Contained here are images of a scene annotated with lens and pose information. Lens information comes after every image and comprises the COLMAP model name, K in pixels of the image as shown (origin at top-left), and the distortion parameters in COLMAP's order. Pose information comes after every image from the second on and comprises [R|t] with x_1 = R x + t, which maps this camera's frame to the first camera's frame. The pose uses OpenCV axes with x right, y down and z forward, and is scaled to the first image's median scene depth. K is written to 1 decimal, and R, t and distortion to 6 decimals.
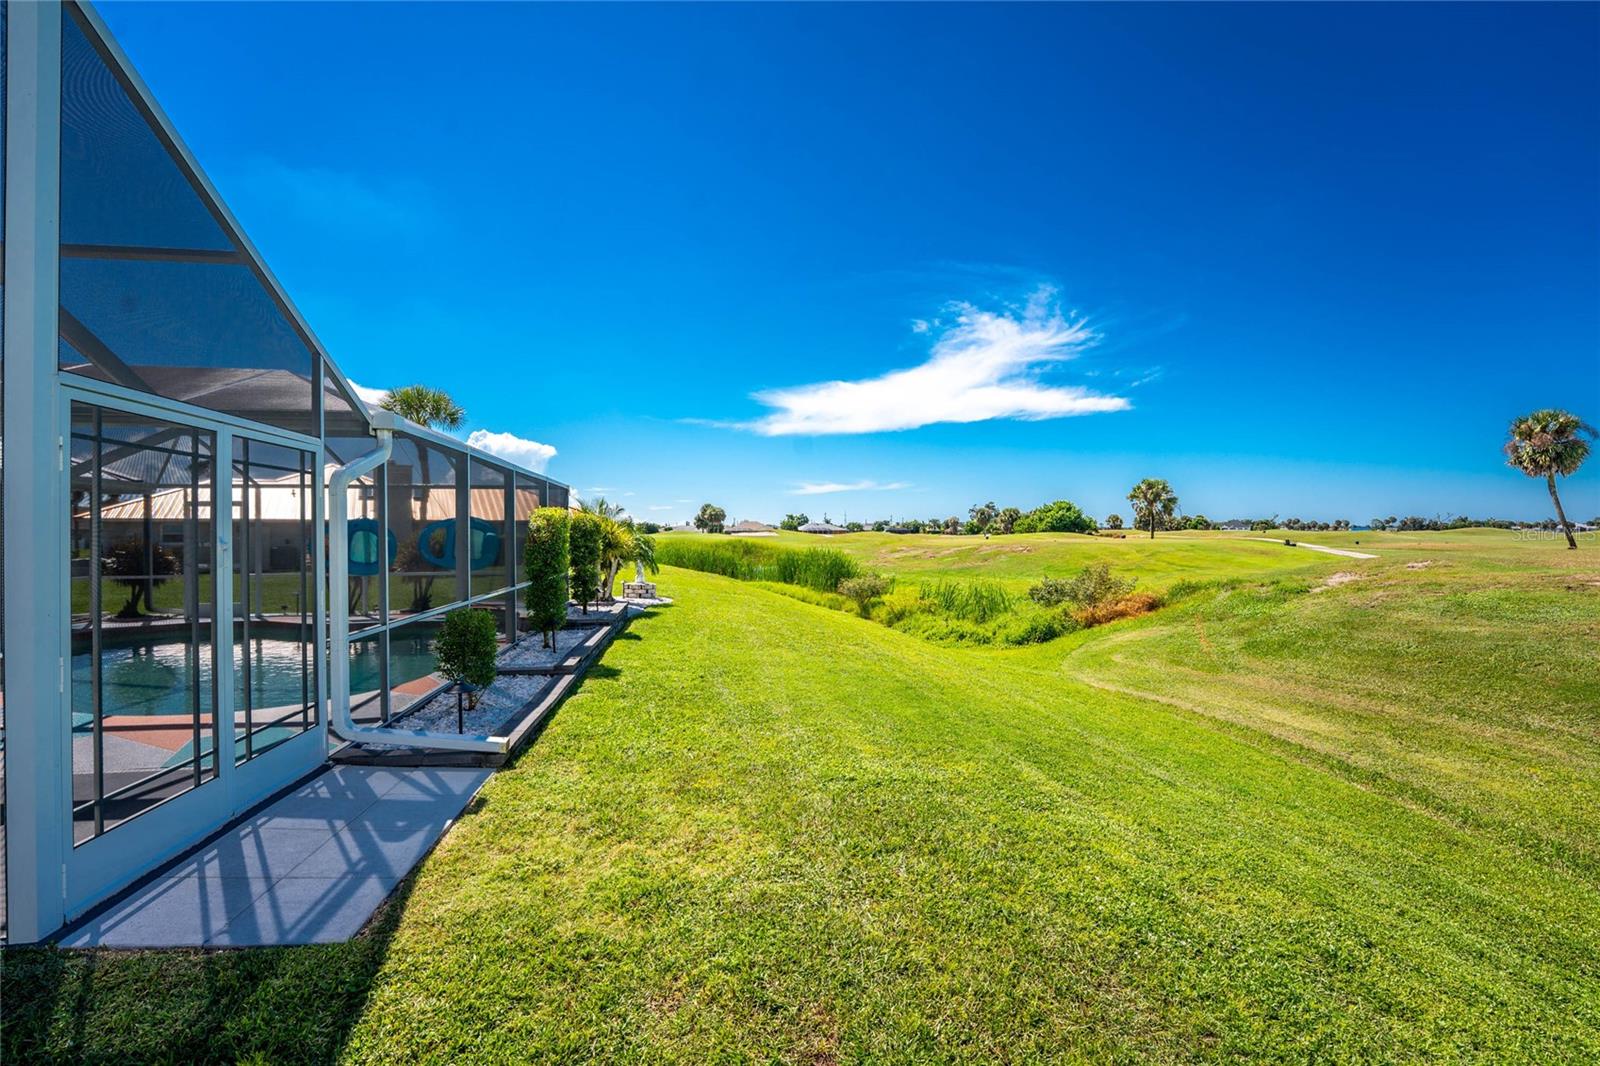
lens RADIAL K [[685.7, 0, 808.3], [0, 685.7, 536.3], [0, 0, 1]] dist [-0.001831, -0.000742]
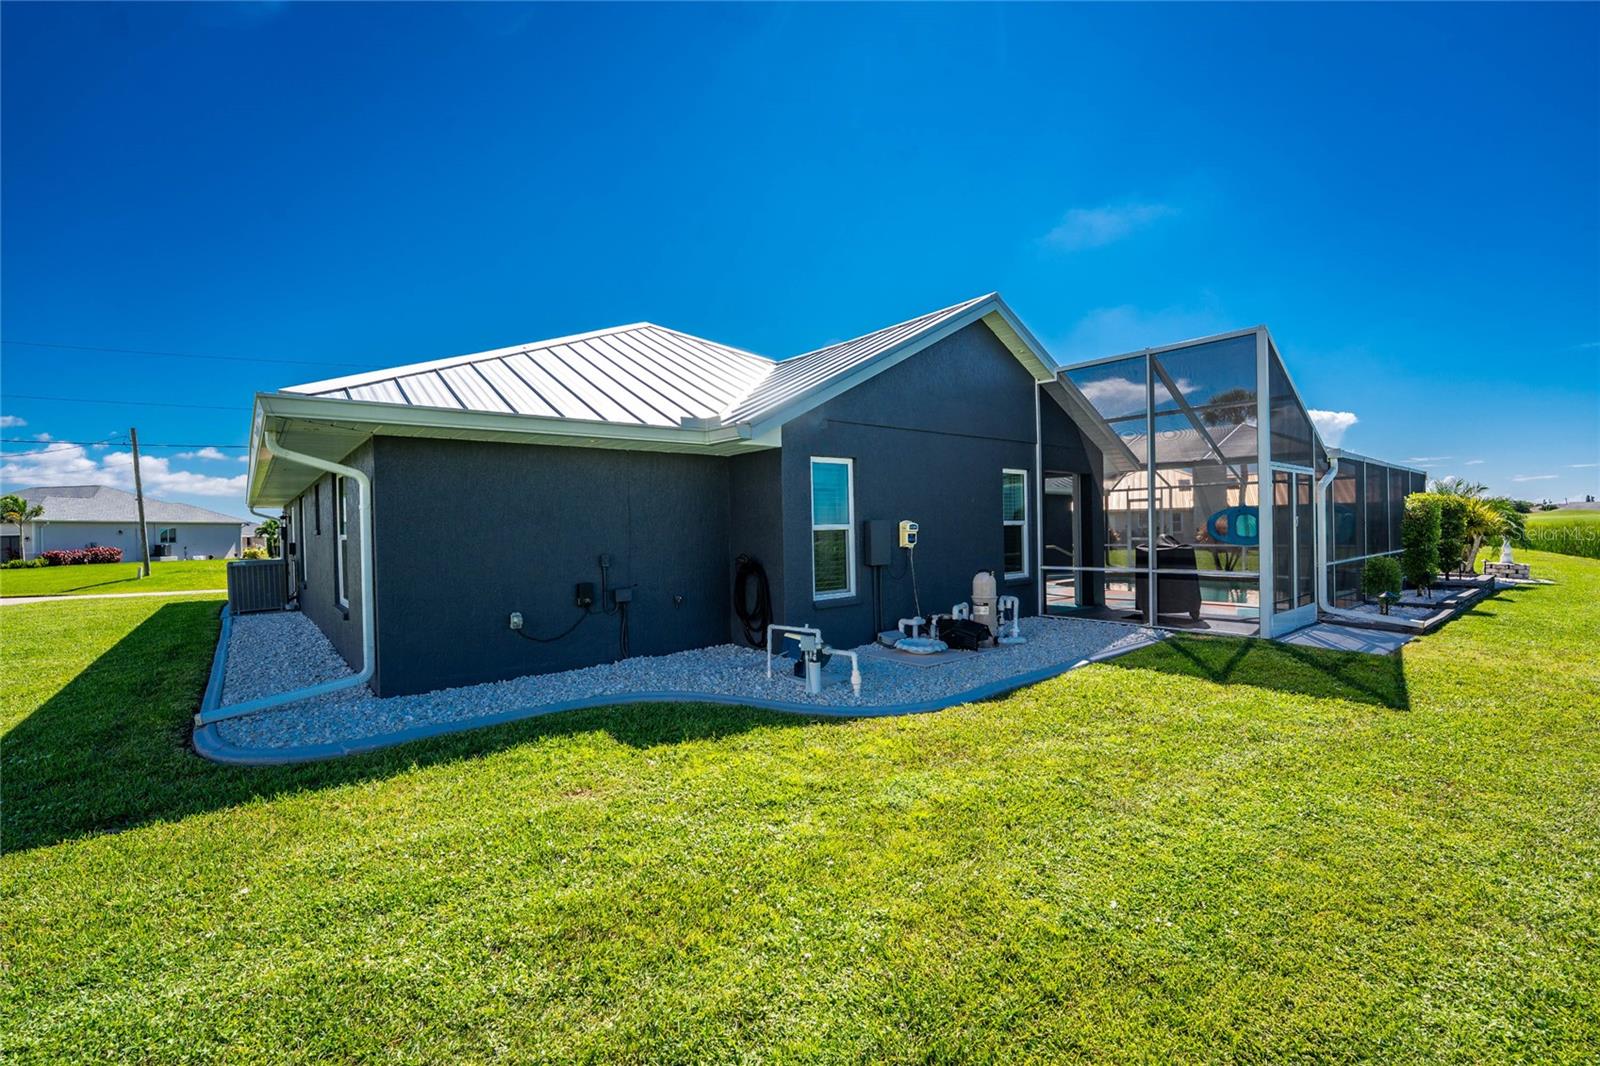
lens RADIAL K [[685.7, 0, 808.3], [0, 685.7, 536.3], [0, 0, 1]] dist [-0.001831, -0.000742]
pose [[0.517562, 0.004080, -0.855636, 0.113683], [0.013046, 0.999835, 0.012659, 0.007775], [0.855546, -0.017715, 0.517423, -0.553211]]
